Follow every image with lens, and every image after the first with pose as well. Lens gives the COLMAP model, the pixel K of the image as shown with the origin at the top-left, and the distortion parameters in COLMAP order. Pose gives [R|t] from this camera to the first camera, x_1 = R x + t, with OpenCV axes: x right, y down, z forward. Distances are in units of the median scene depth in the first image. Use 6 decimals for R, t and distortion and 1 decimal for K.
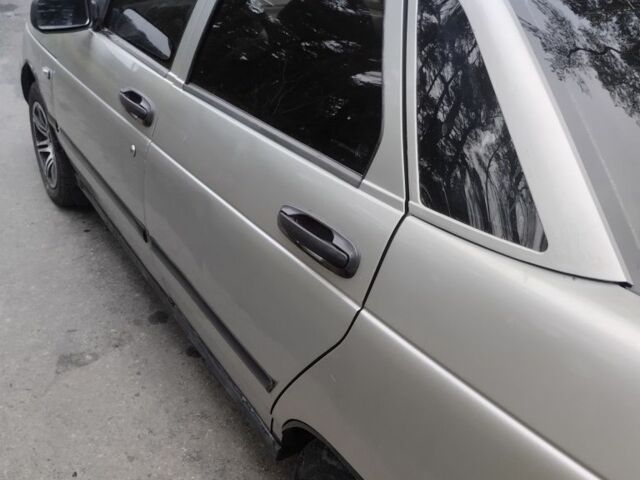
lens RADIAL K [[711.5, 0, 320.0], [0, 711.5, 240.0], [0, 0, 1]] dist [0.045298, -0.016816]
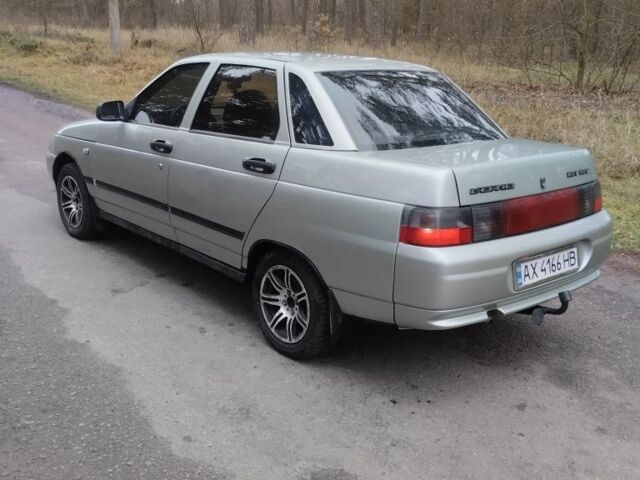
lens RADIAL K [[711.5, 0, 320.0], [0, 711.5, 240.0], [0, 0, 1]] dist [0.045298, -0.016816]
pose [[0.985904, -0.058117, 0.156894, -0.159520], [0.090799, 0.973482, -0.209972, 0.635220], [-0.140530, 0.221258, 0.965037, -1.162323]]
